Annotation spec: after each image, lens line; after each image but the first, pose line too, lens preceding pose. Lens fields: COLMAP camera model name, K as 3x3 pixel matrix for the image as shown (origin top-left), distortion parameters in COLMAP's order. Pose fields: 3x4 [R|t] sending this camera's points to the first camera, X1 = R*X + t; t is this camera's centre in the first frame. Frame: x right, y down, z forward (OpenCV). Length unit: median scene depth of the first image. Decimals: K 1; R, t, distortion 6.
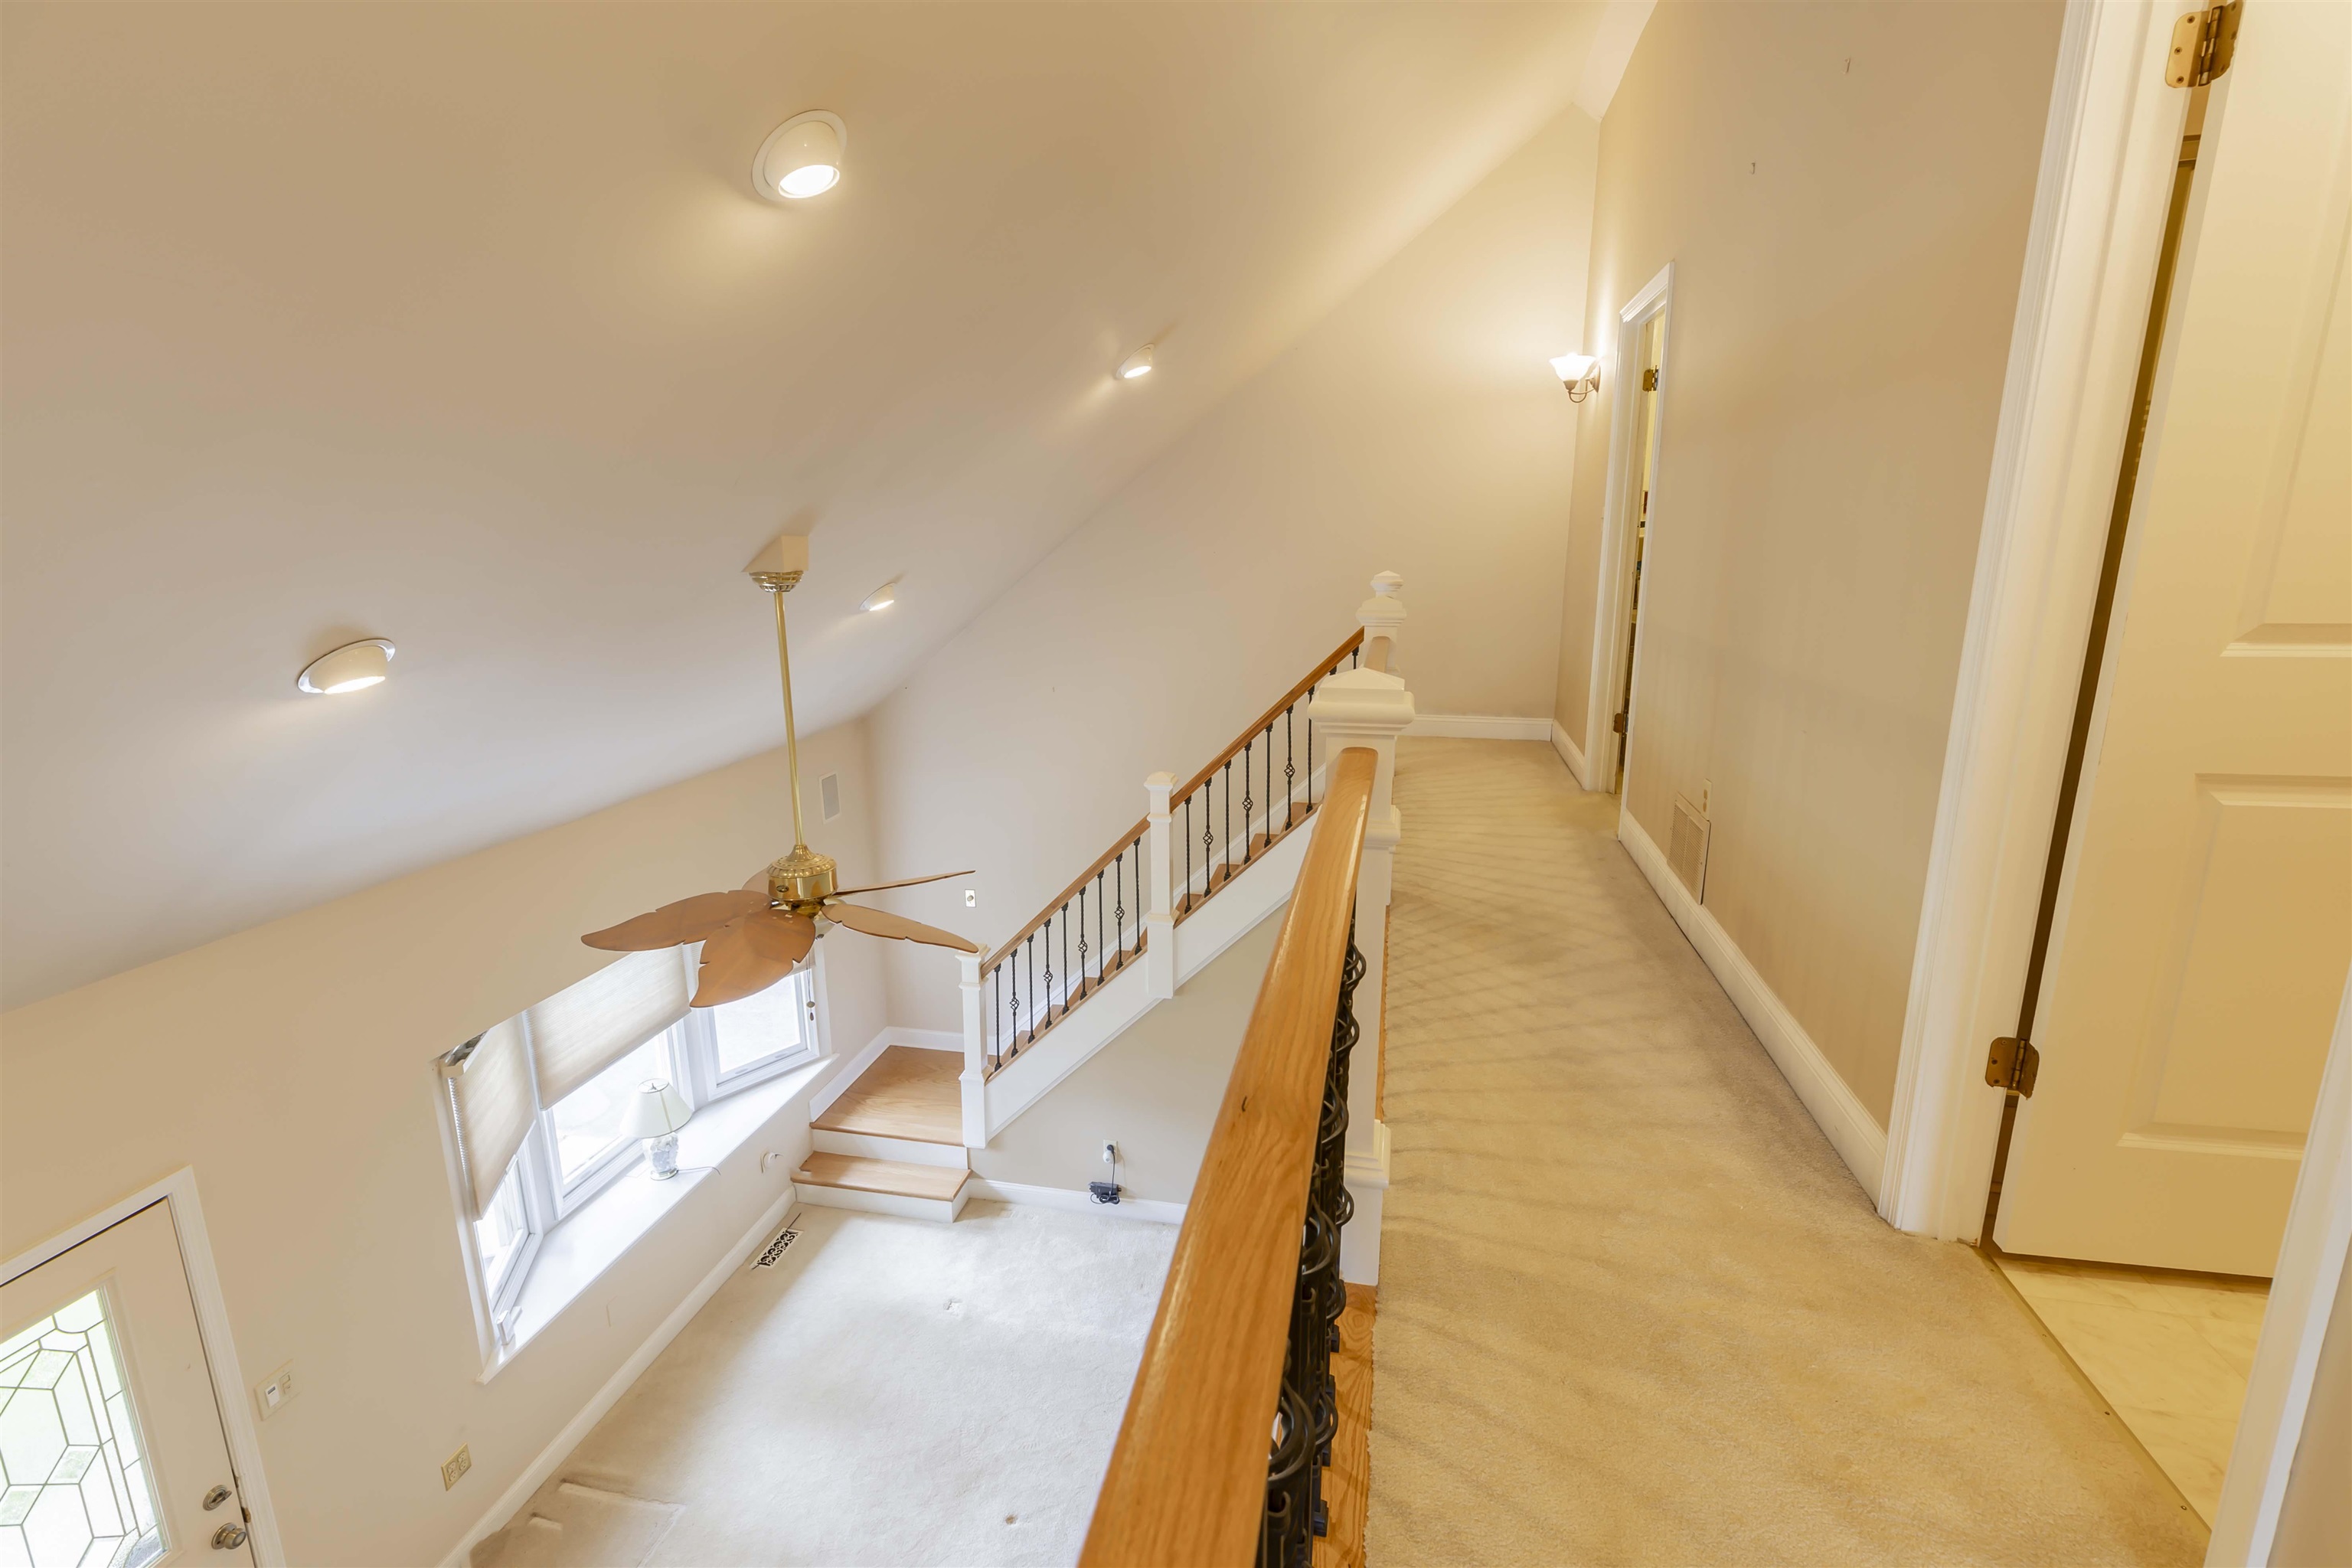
lens RADIAL K [[1083.9, 0, 1176.0], [0, 1083.9, 784.0], [0, 0, 1]] dist [0.010166, -0.000881]
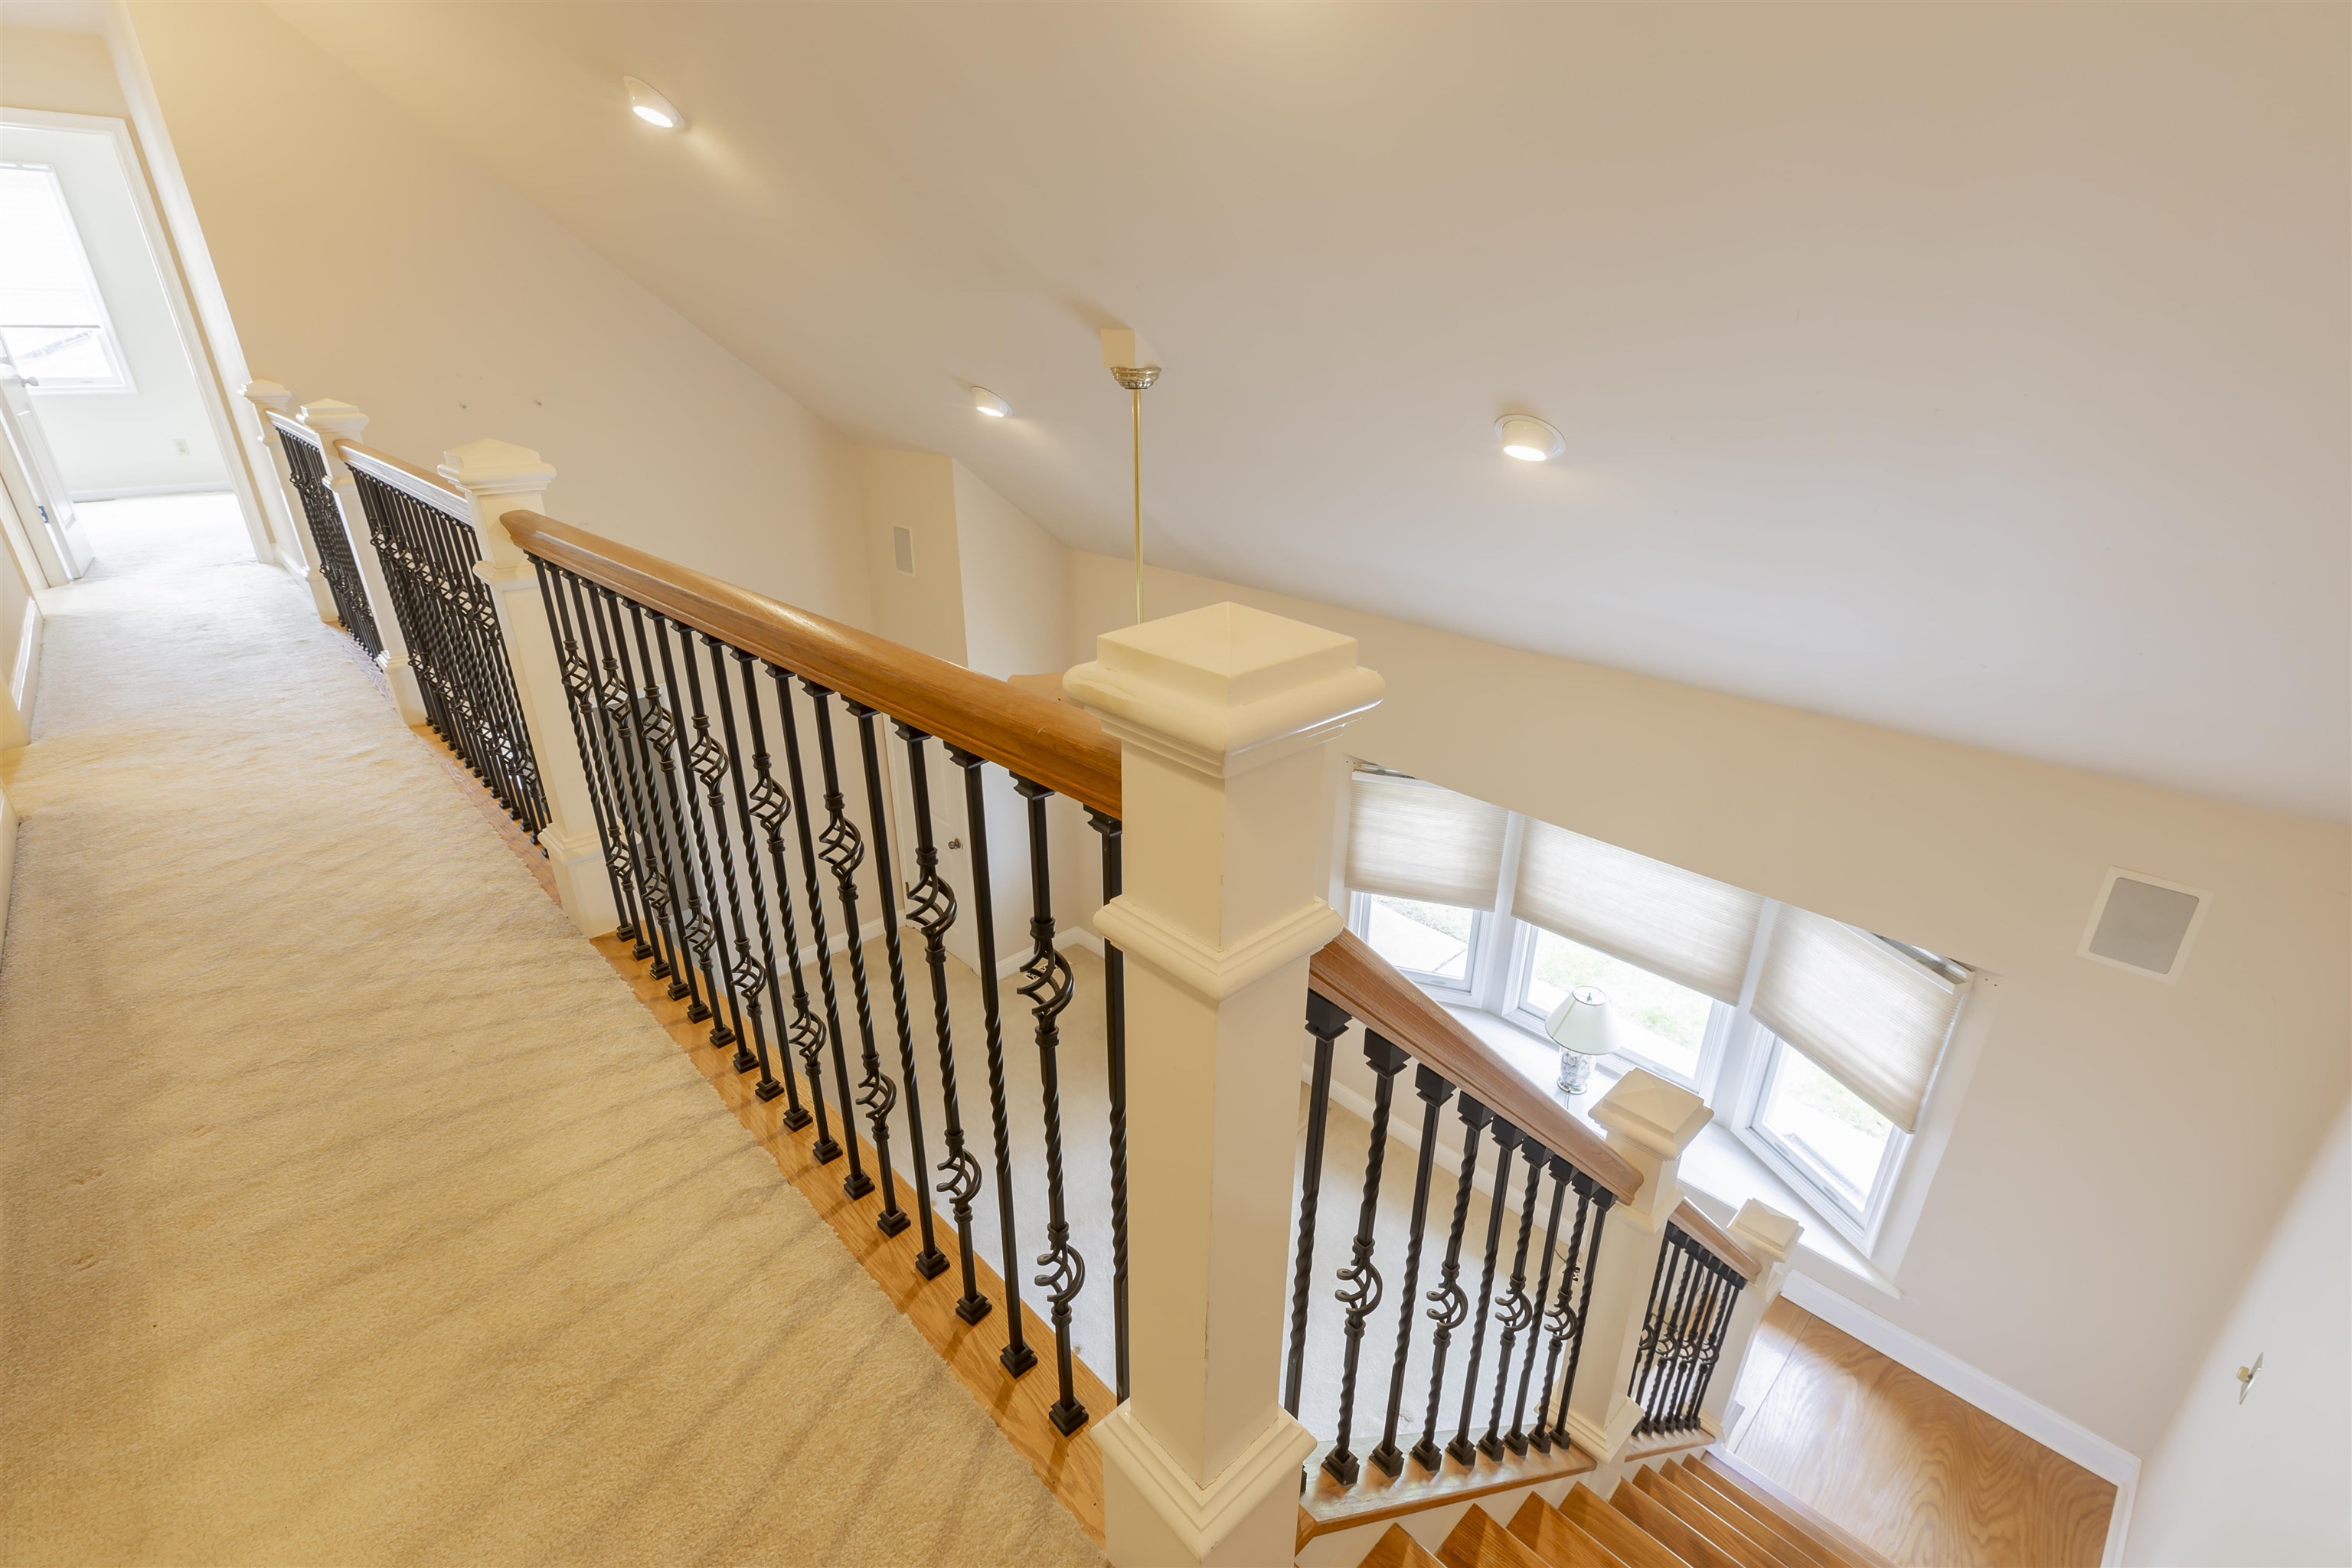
lens RADIAL K [[1083.9, 0, 1176.0], [0, 1083.9, 784.0], [0, 0, 1]] dist [0.010166, -0.000881]
pose [[-0.553871, 0.352241, -0.754423, 0.251847], [-0.177606, 0.835263, 0.520377, -0.220190], [0.813439, 0.422211, -0.400068, 0.884182]]
